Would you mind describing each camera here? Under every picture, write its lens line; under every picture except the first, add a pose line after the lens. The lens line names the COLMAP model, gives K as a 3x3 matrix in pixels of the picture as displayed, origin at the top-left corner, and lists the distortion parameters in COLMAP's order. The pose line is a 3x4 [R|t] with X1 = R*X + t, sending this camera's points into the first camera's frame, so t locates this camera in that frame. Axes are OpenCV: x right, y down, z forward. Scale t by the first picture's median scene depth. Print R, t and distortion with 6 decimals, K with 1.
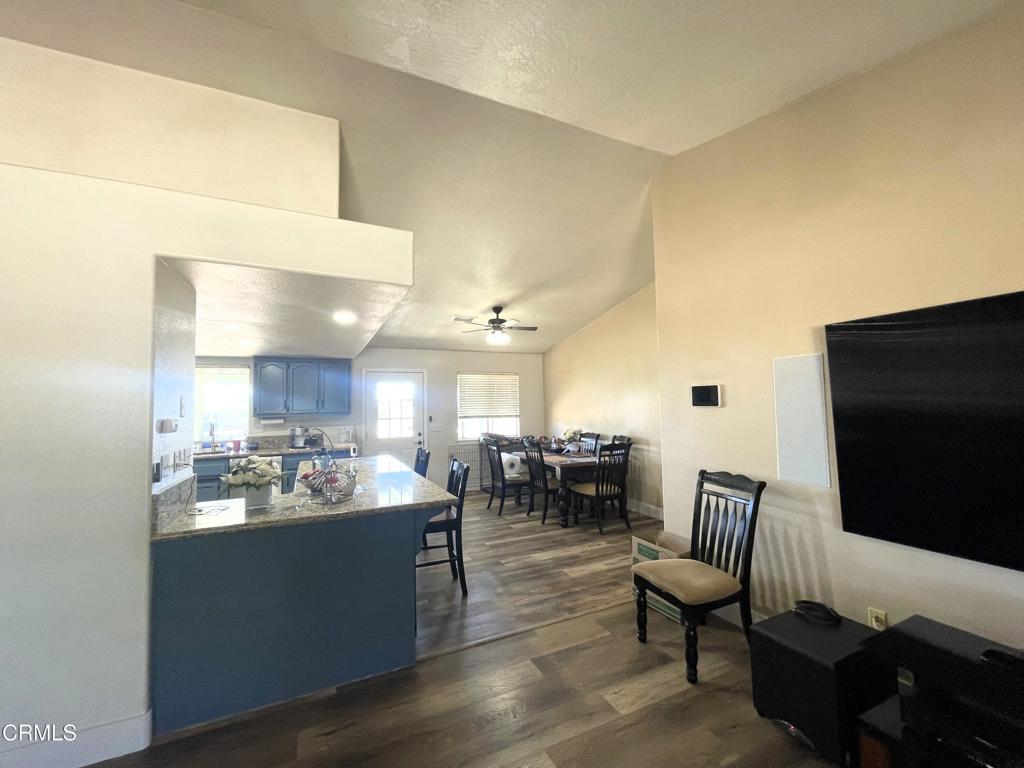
lens RADIAL K [[410.6, 0, 506.1], [0, 410.6, 383.4], [0, 0, 1]] dist [-0.012329, 0.000011]
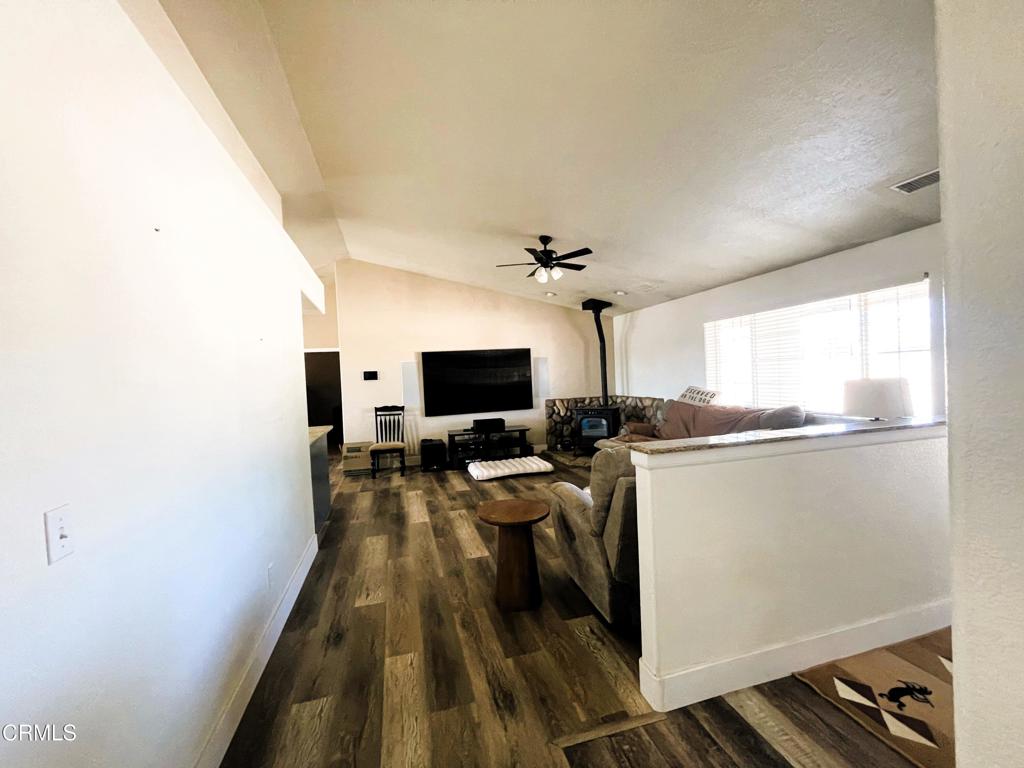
lens RADIAL K [[410.6, 0, 510.5], [0, 410.6, 381.2], [0, 0, 1]] dist [-0.012329, 0.000011]
pose [[0.150126, 0.003196, 0.988662, -1.728120], [-0.007841, 0.999967, -0.002042, 0.062842], [-0.988636, -0.007446, 0.150147, -0.113029]]
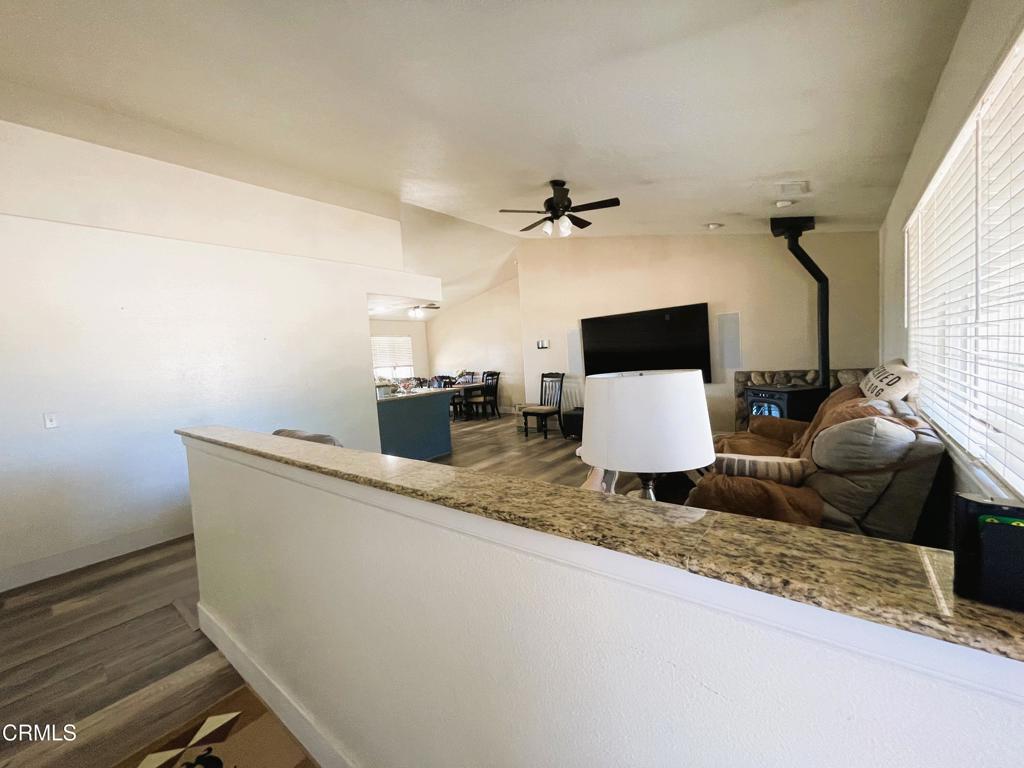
lens RADIAL K [[410.6, 0, 512.9], [0, 410.6, 388.4], [0, 0, 1]] dist [-0.012329, 0.000011]
pose [[0.887079, -0.070228, 0.456245, -0.877421], [0.020964, 0.993469, 0.112159, 0.012398], [-0.461141, -0.089929, 0.882758, -1.206932]]
